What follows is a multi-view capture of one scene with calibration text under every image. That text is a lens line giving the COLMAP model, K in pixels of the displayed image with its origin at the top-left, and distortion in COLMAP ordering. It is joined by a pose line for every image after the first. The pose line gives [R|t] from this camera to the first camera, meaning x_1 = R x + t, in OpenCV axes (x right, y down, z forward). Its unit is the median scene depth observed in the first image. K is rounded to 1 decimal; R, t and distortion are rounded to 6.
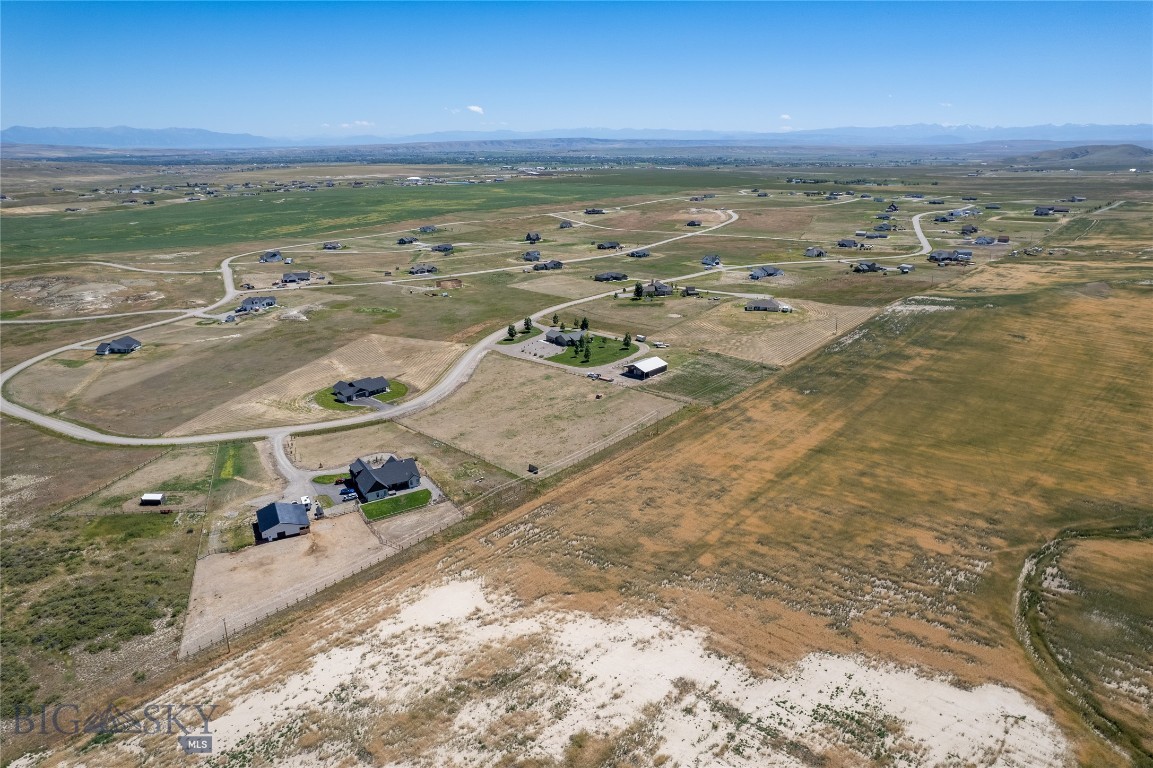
lens RADIAL K [[736.8, 0, 580.4], [0, 736.8, 387.0], [0, 0, 1]] dist [-0.068769, 0.058135]
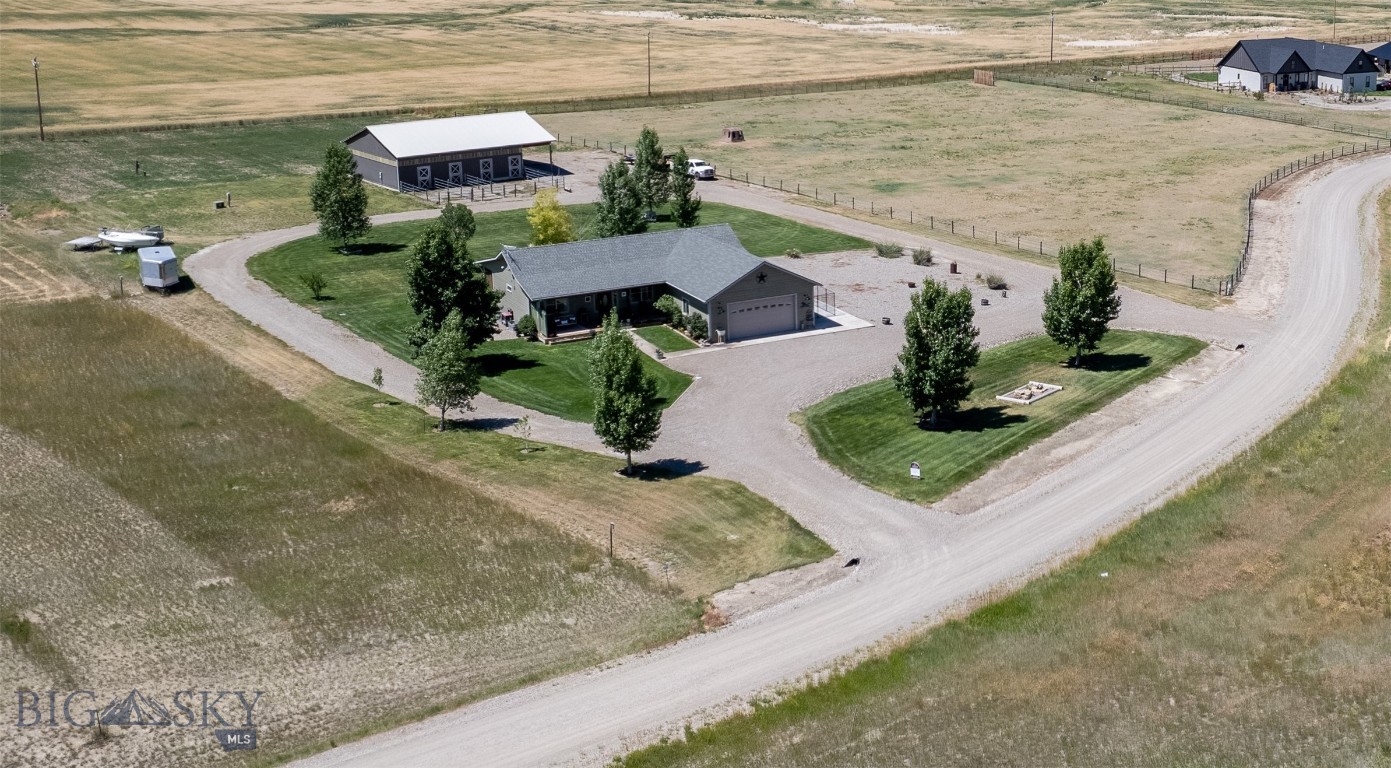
lens RADIAL K [[1814.0, 0, 980.5], [0, 1814.0, 249.2], [0, 0, 1]] dist [-0.052657, 0.000000]
pose [[-0.995836, -0.019581, 0.089029, -0.117279], [0.029155, 0.856943, 0.514587, -0.270322], [-0.086369, 0.515040, -0.852804, 1.431781]]
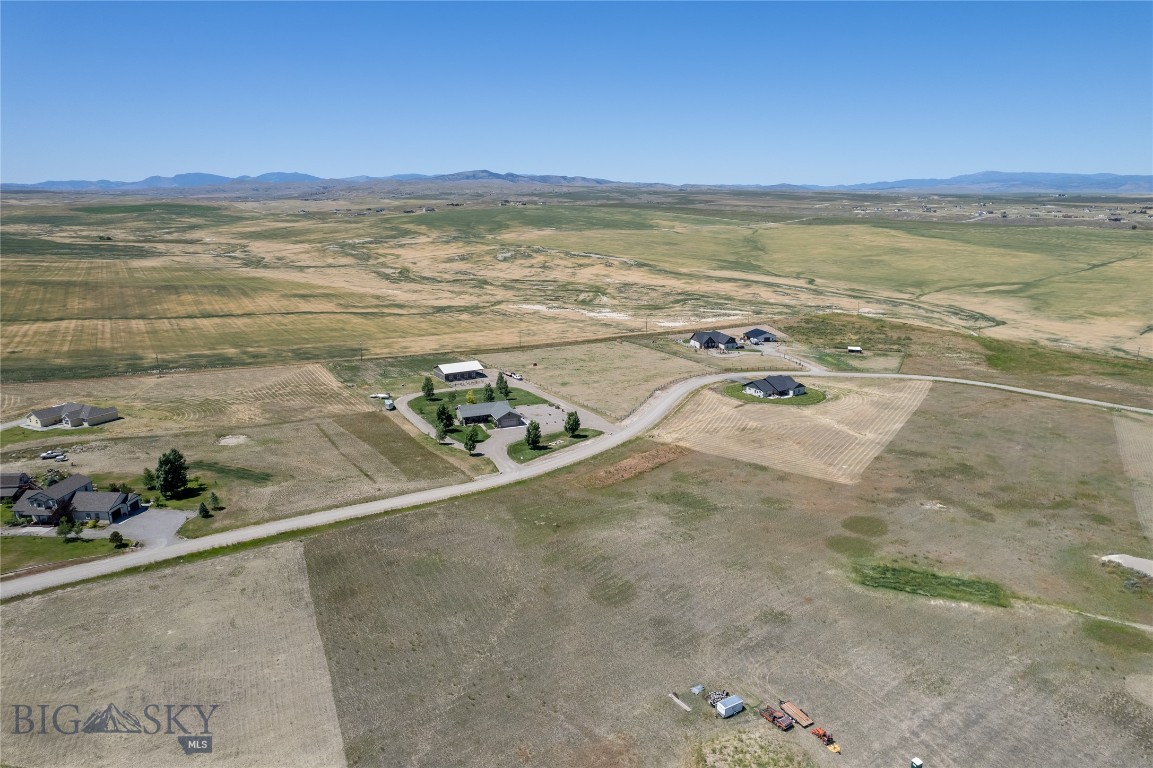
lens RADIAL K [[736.8, 0, 582.0], [0, 736.8, 386.6], [0, 0, 1]] dist [-0.068769, 0.058135]
pose [[-0.964414, -0.062548, 0.256892, -0.281458], [0.088199, 0.839853, 0.535600, -0.465273], [-0.249252, 0.539198, -0.804450, 1.653721]]
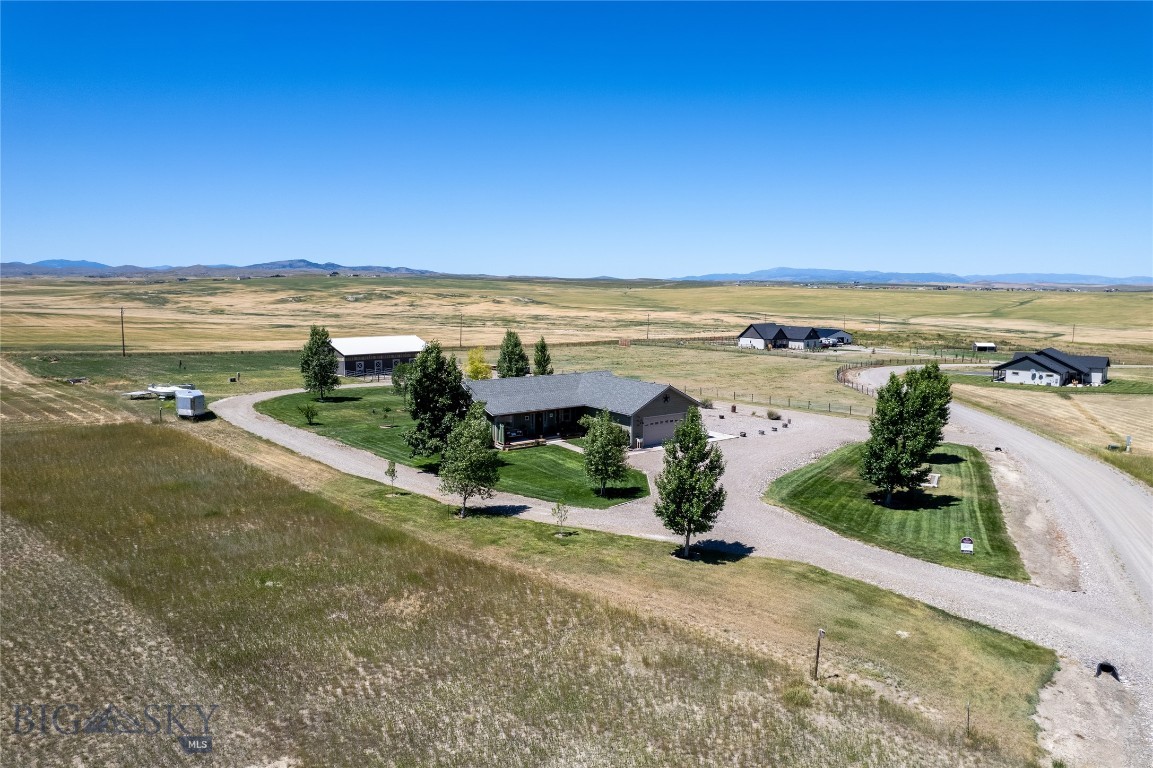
lens RADIAL K [[736.8, 0, 581.2], [0, 736.8, 377.0], [0, 0, 1]] dist [-0.068769, 0.058135]
pose [[-0.999517, -0.006840, 0.030323, -0.027876], [0.006745, 0.904526, 0.426364, -0.170463], [-0.030344, 0.426363, -0.904043, 1.305301]]
